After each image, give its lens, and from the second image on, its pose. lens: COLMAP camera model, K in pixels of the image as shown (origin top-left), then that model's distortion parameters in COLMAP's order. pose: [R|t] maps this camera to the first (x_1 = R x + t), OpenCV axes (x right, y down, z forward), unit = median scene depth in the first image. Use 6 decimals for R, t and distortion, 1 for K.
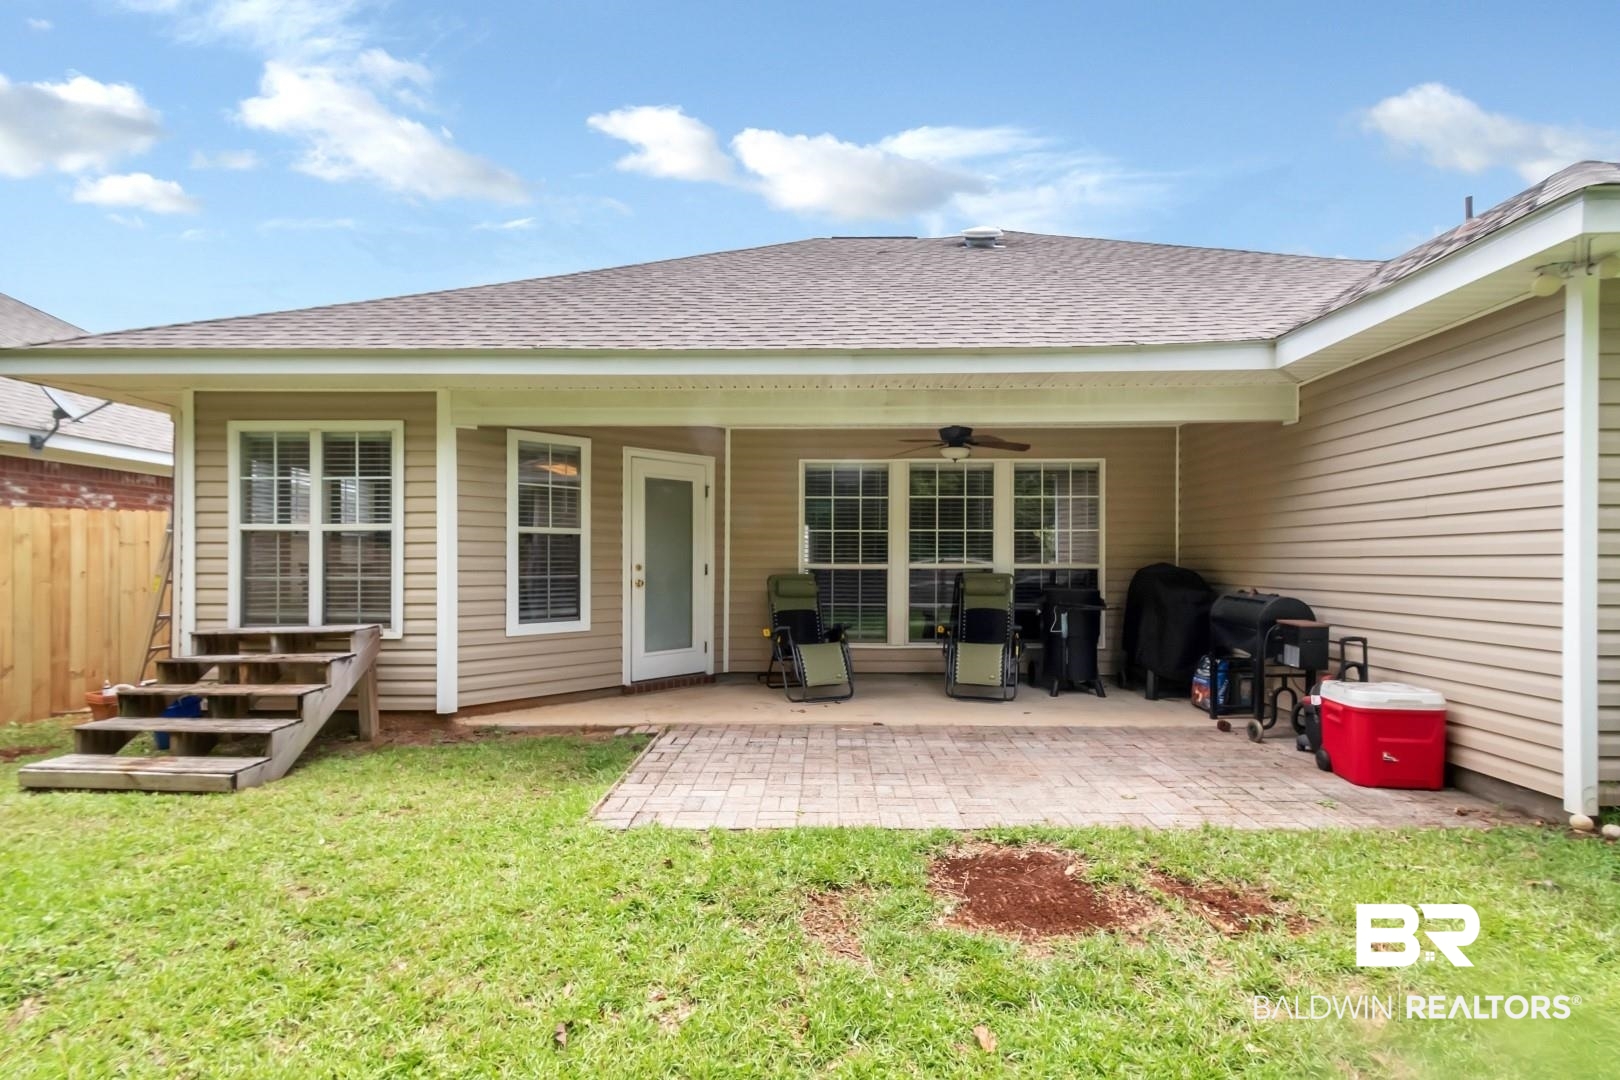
lens RADIAL K [[721.1, 0, 810.0], [0, 721.1, 540.0], [0, 0, 1]] dist [0.004597, -0.000271]
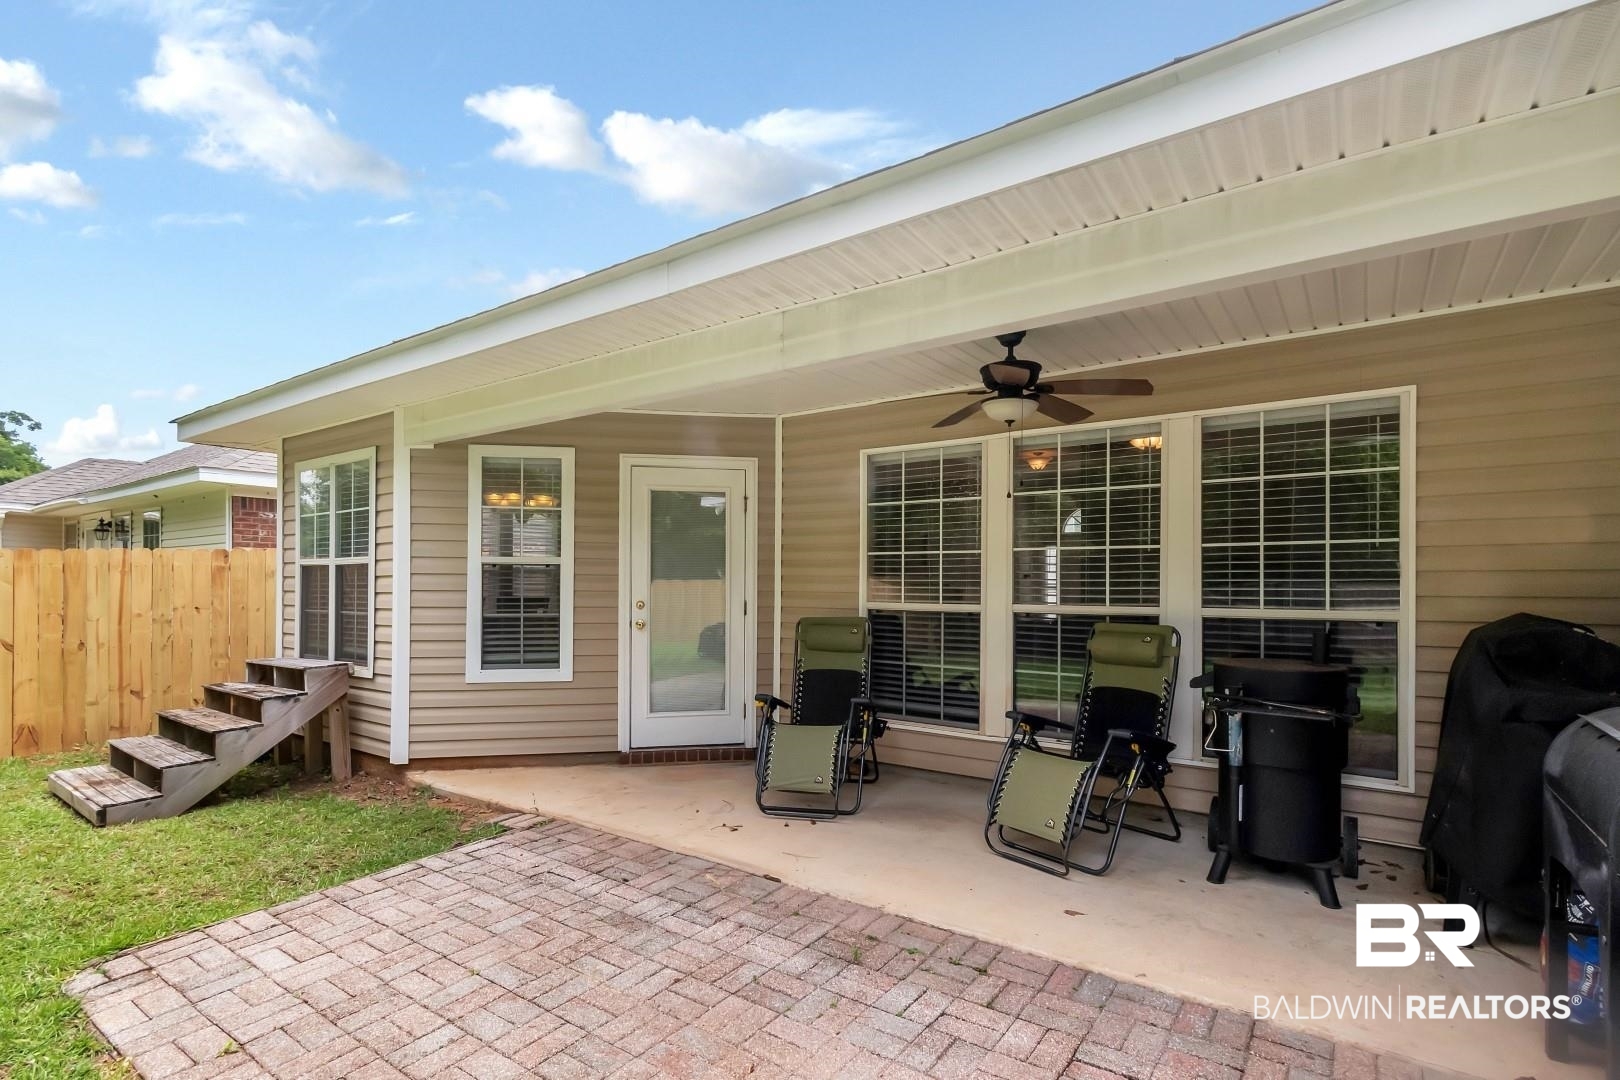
lens RADIAL K [[764.2, 0, 812.6], [0, 764.2, 570.3], [0, 0, 1]] dist [-0.000333, -0.000389]
pose [[0.835867, -0.009072, -0.548858, 0.431415], [0.013446, 0.999902, 0.003950, -0.000769], [0.548768, -0.010682, 0.835906, 0.451721]]
